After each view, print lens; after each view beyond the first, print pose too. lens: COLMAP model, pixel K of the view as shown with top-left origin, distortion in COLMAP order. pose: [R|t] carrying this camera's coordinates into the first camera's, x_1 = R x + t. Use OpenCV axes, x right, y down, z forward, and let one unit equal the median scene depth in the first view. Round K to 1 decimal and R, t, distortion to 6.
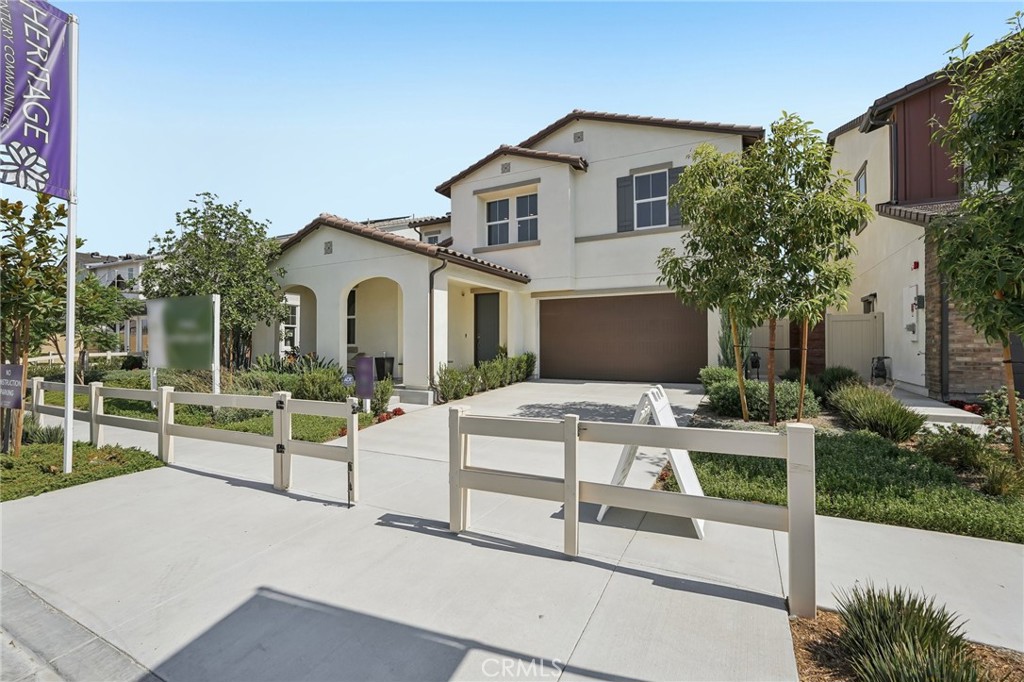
lens RADIAL K [[451.7, 0, 513.7], [0, 451.7, 339.3], [0, 0, 1]] dist [-0.001714, 0.001542]
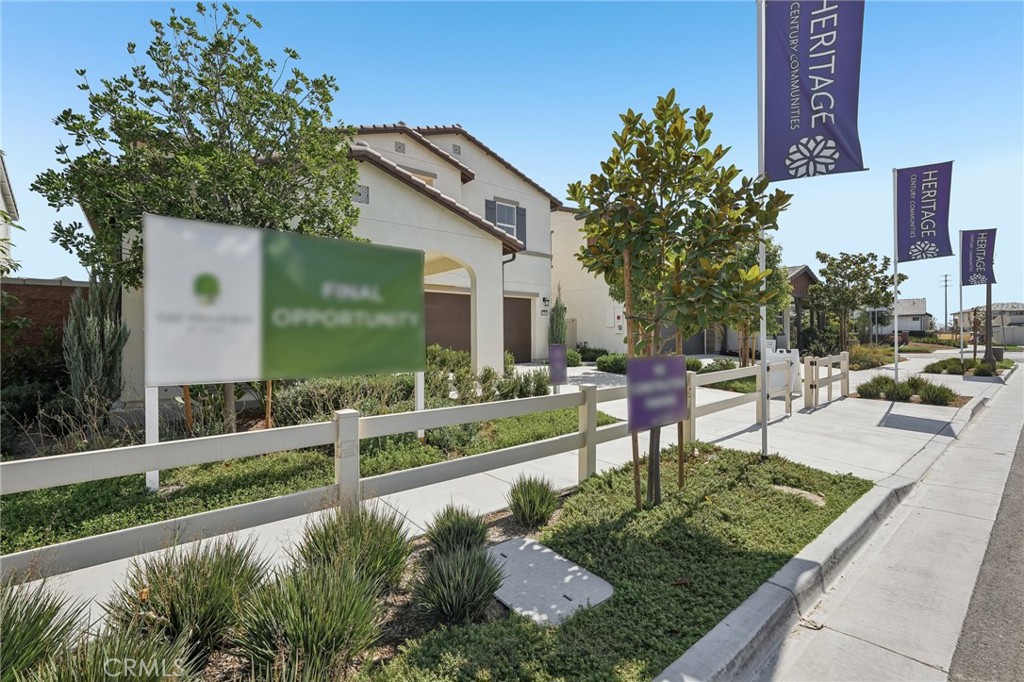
lens RADIAL K [[451.7, 0, 509.3], [0, 451.7, 340.1], [0, 0, 1]] dist [-0.001714, 0.001542]
pose [[0.383834, -0.004704, 0.923390, -0.885174], [-0.003294, 0.999974, 0.006464, 0.014941], [-0.923396, -0.005523, 0.383808, 0.476952]]
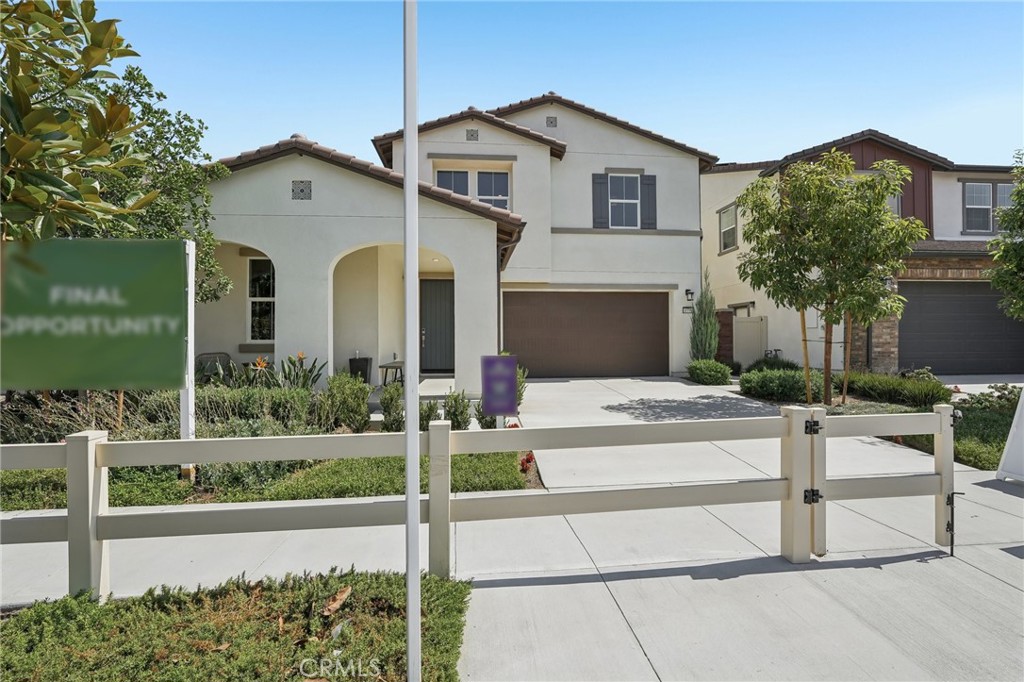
lens RADIAL K [[451.7, 0, 513.2], [0, 451.7, 338.4], [0, 0, 1]] dist [-0.001714, 0.001542]
pose [[0.833885, 0.003383, 0.551928, -0.469796], [-0.001984, 0.999993, -0.003132, 0.009160], [-0.551935, 0.001517, 0.833886, 0.271545]]
